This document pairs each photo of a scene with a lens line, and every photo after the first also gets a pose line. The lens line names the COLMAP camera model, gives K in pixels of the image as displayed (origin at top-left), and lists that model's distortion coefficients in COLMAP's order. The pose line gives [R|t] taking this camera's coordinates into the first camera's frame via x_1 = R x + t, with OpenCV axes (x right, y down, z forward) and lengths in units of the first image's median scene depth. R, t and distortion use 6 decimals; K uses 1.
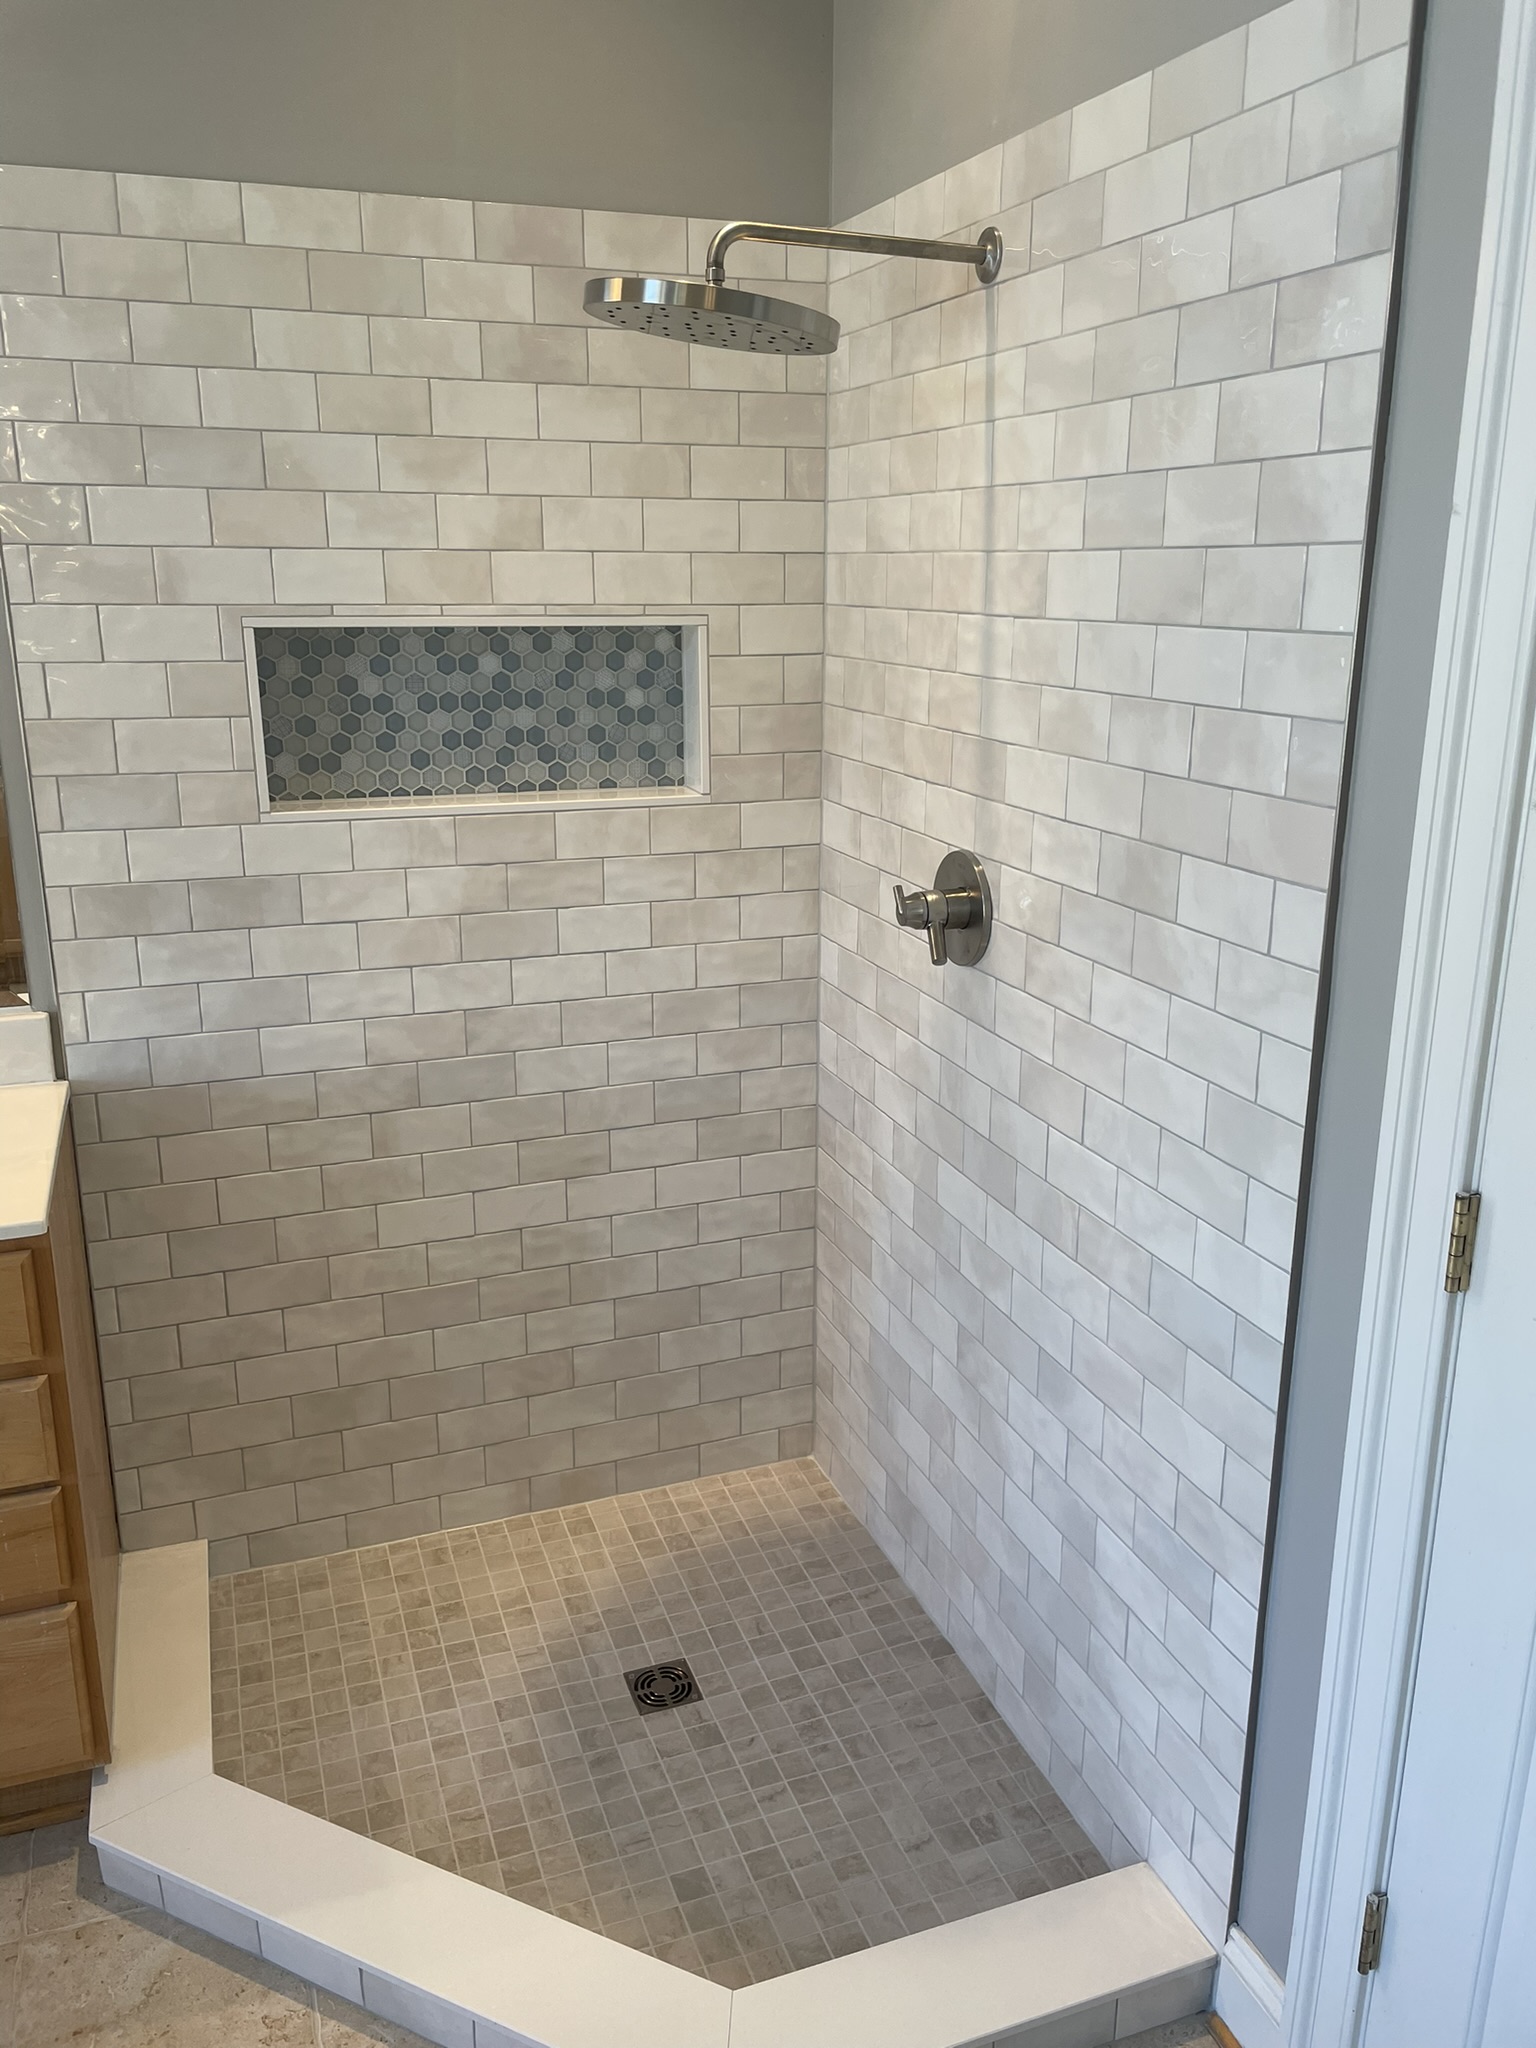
lens RADIAL K [[1557.3, 0, 769.6], [0, 1557.3, 998.5], [0, 0, 1]] dist [0.085959, -0.116236]
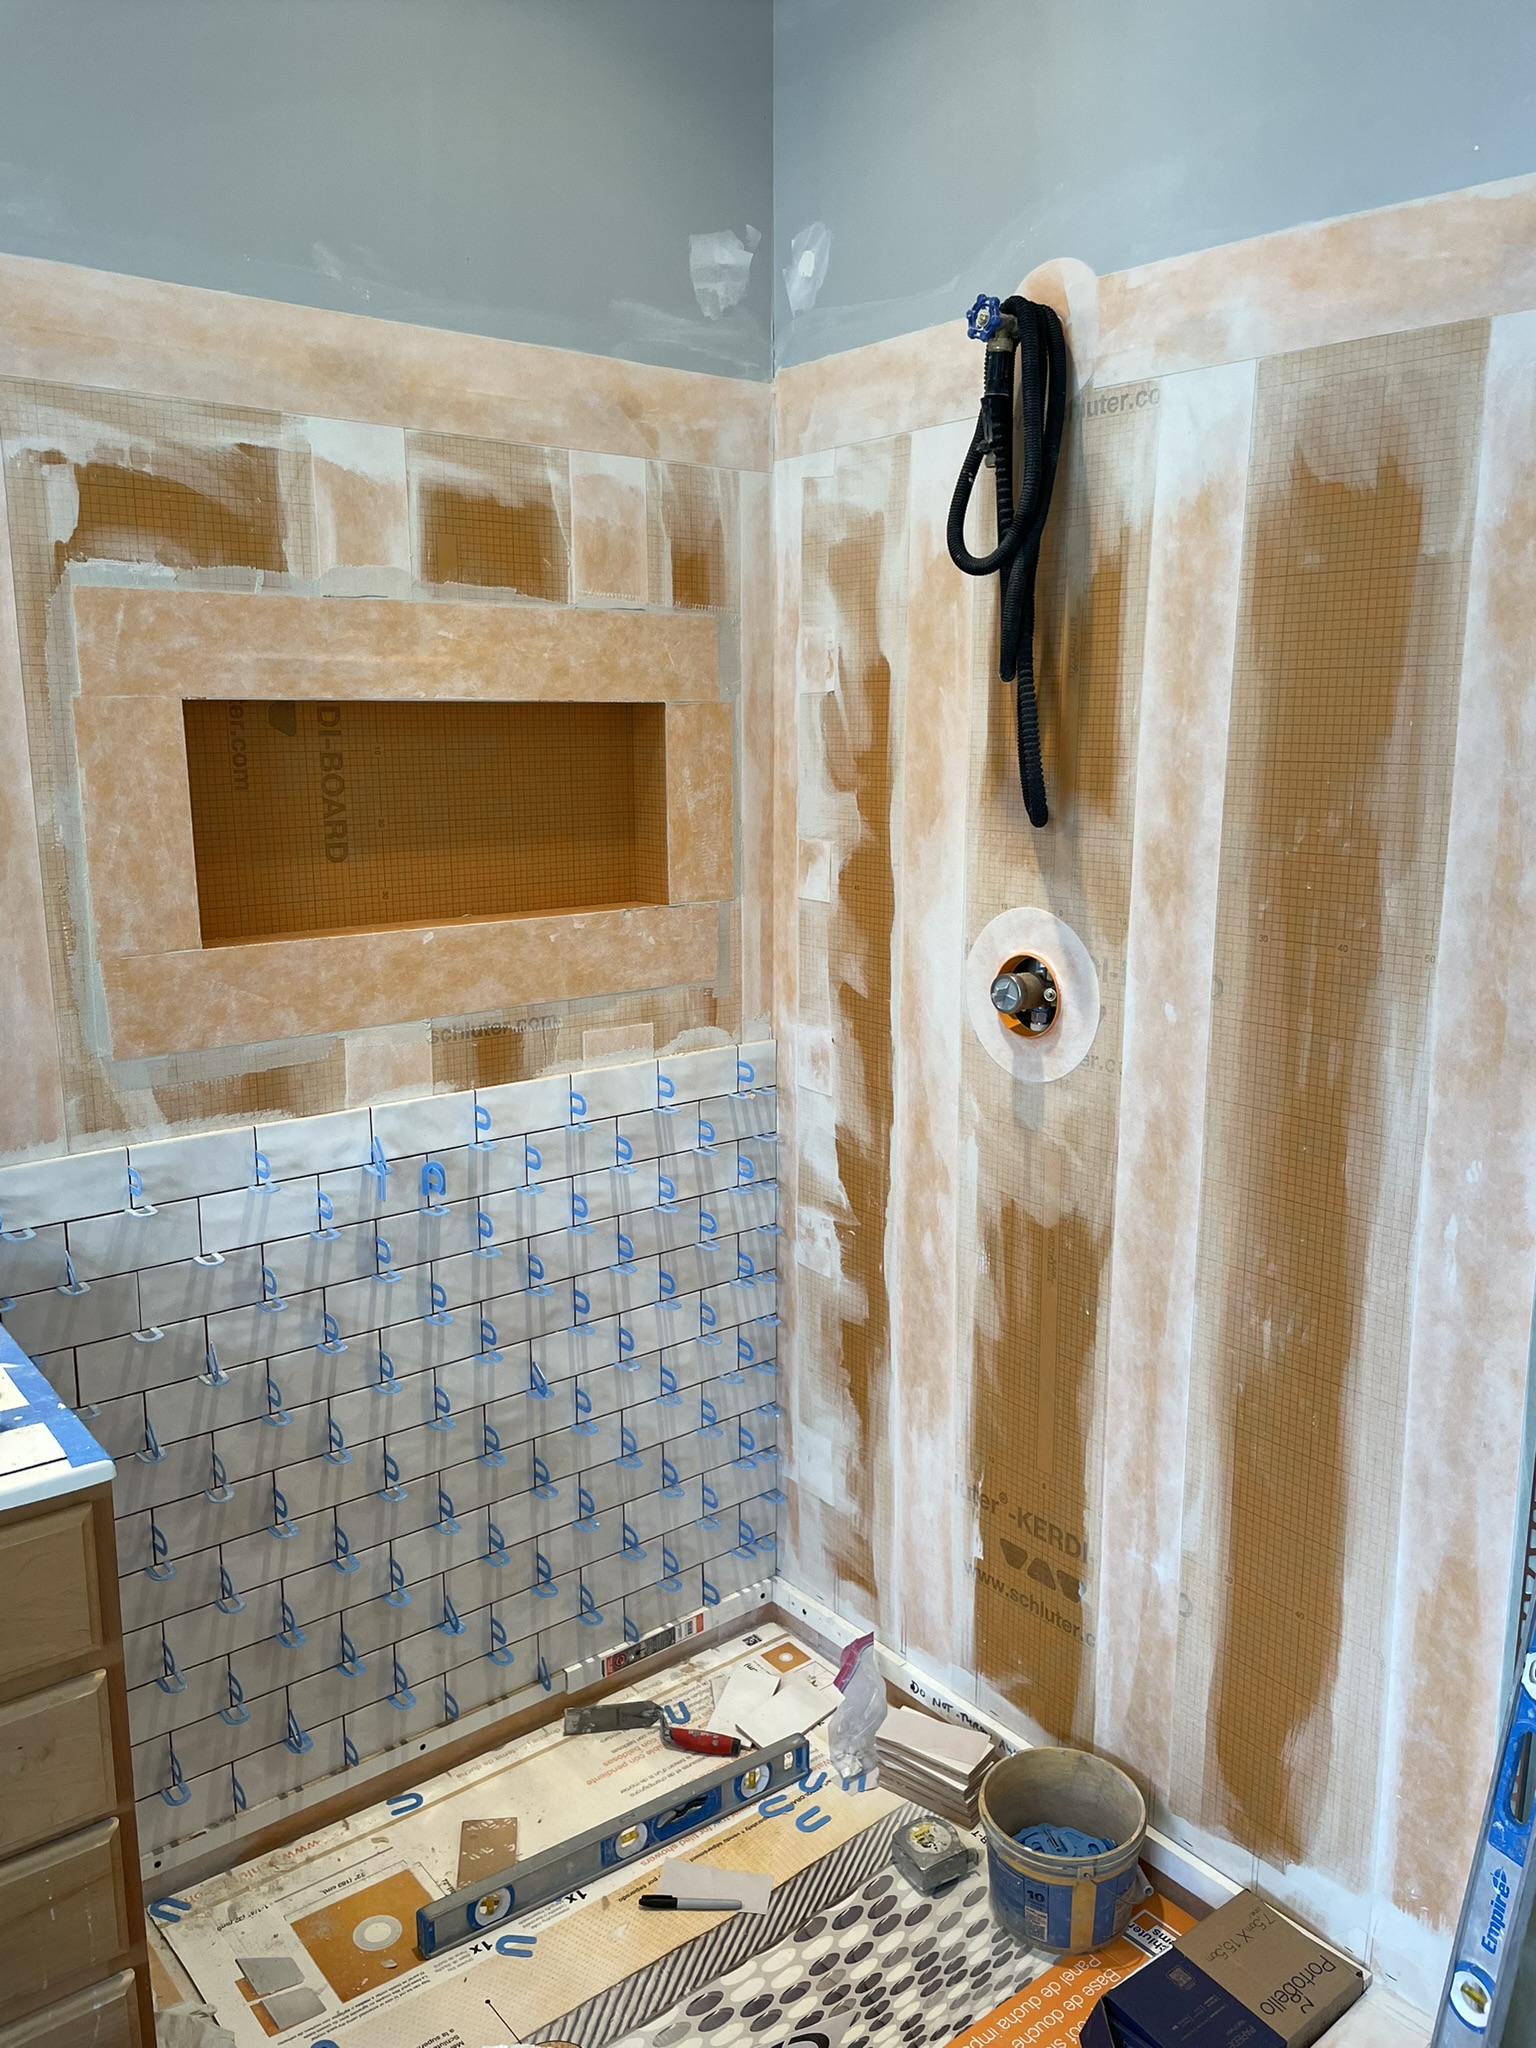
lens RADIAL K [[1557.3, 0, 760.0], [0, 1557.3, 1003.2], [0, 0, 1]] dist [0.085959, -0.116236]
pose [[0.949048, -0.062584, 0.308856, -0.293215], [0.088128, 0.993685, -0.069448, 0.001418], [-0.302559, 0.093128, 0.948570, 0.123452]]
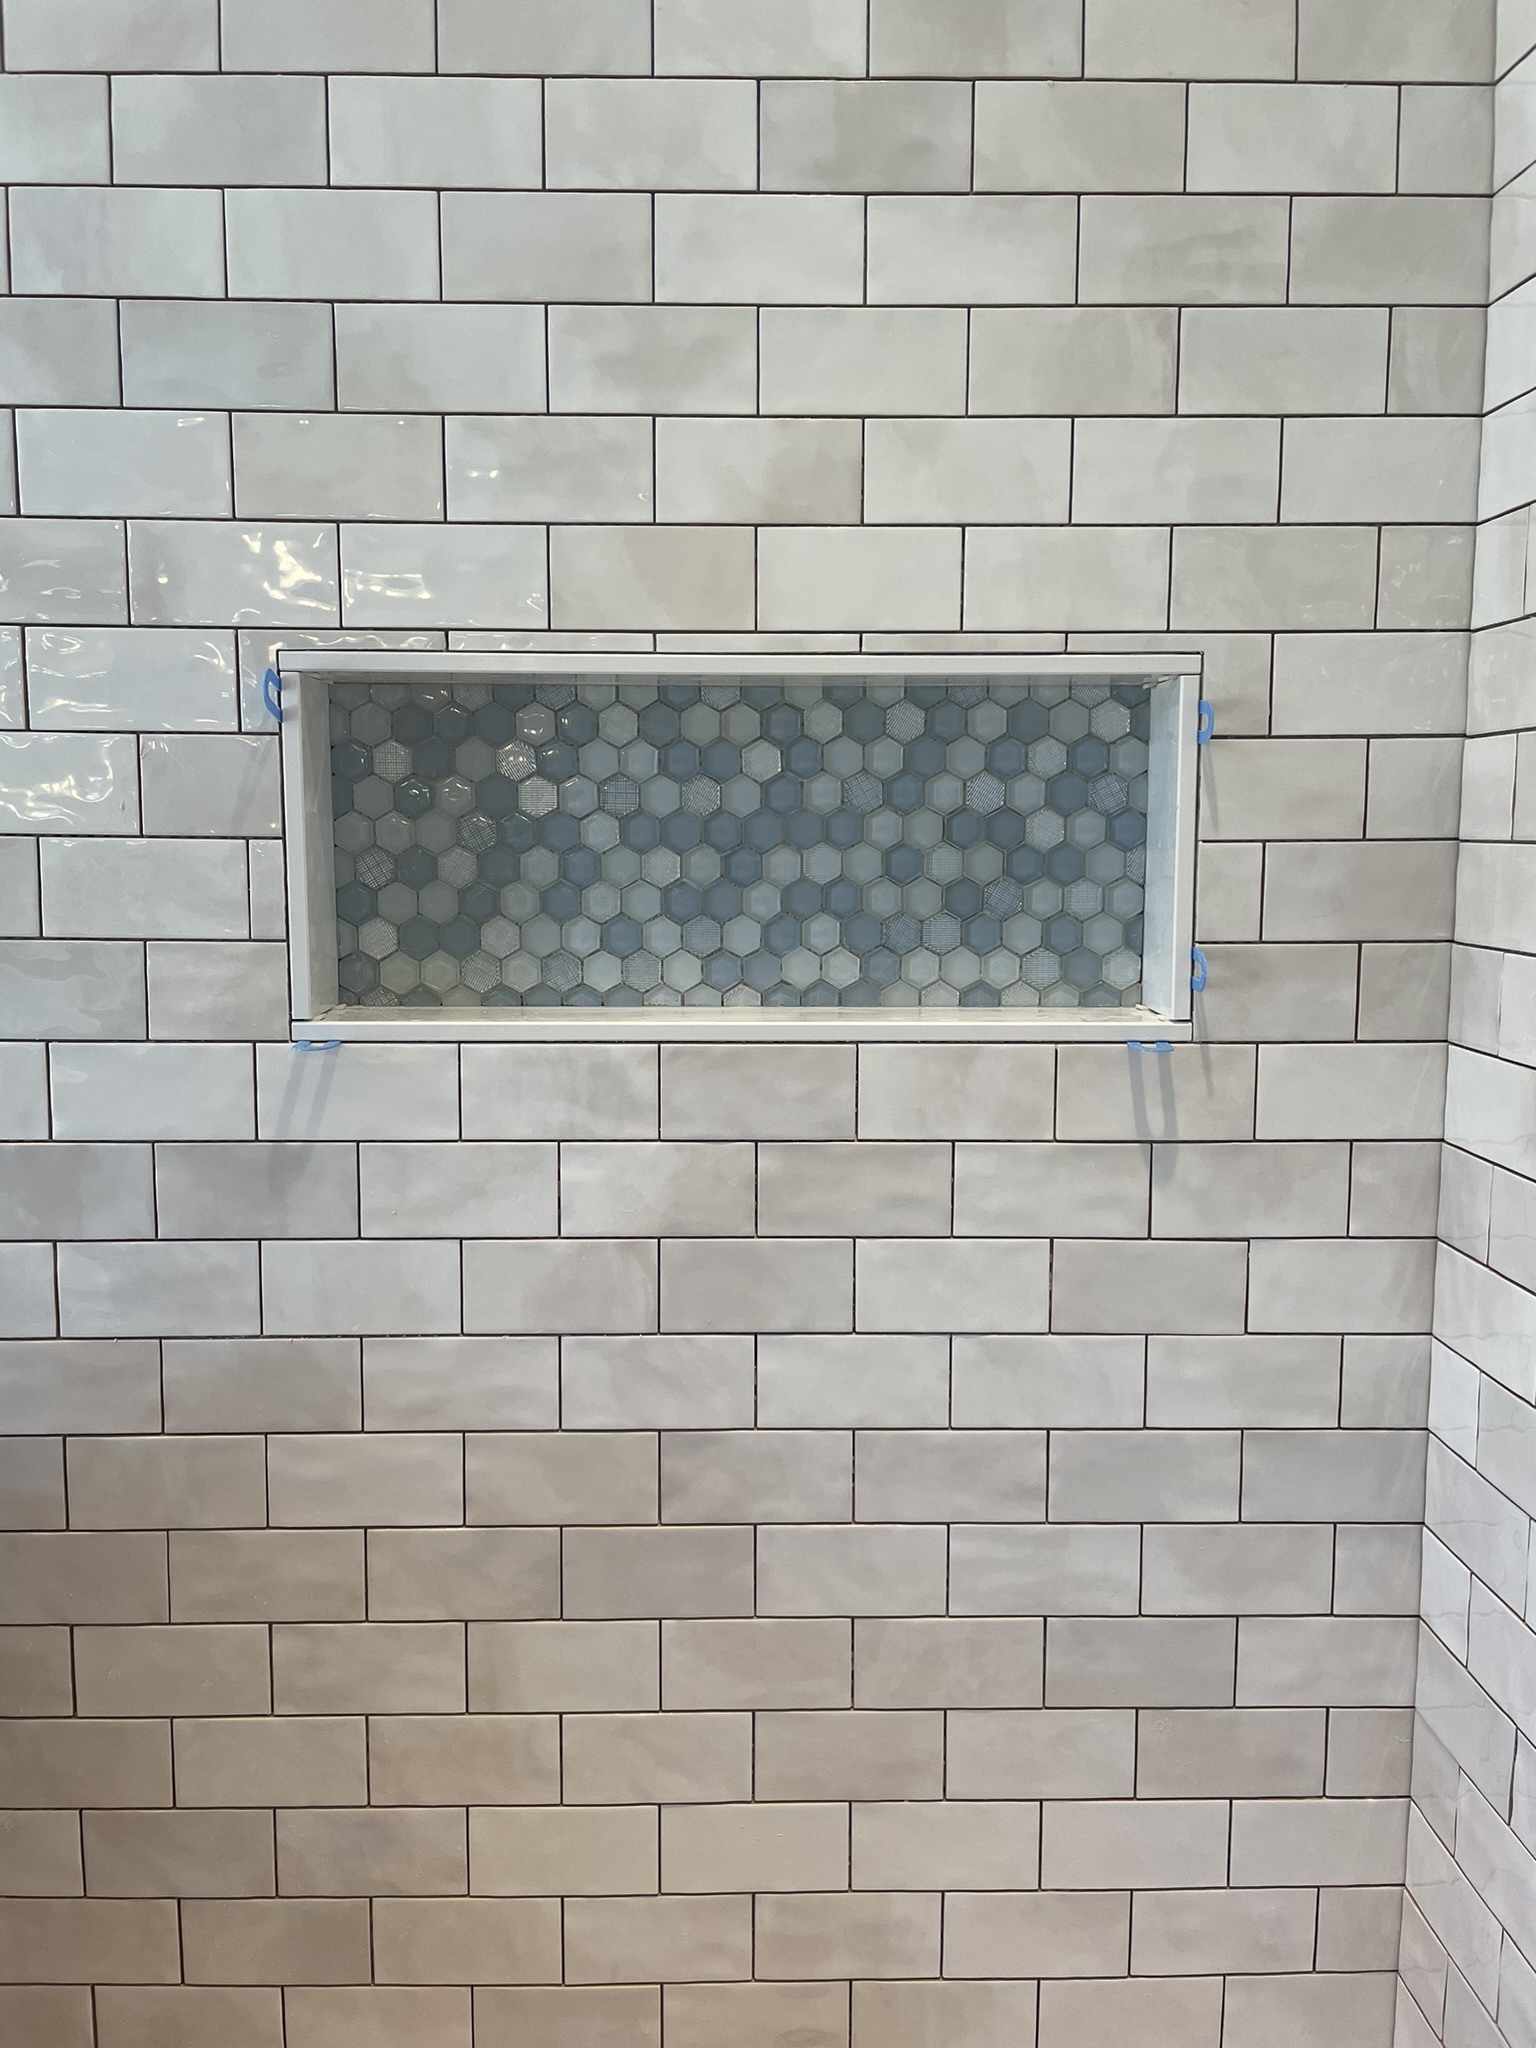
lens RADIAL K [[1557.3, 0, 748.5], [0, 1557.3, 1006.5], [0, 0, 1]] dist [0.085959, -0.116236]
pose [[0.944295, 0.033962, -0.327343, -0.009765], [-0.086493, 0.985305, -0.147282, -0.056809], [0.317531, 0.167391, 0.933357, 0.538887]]
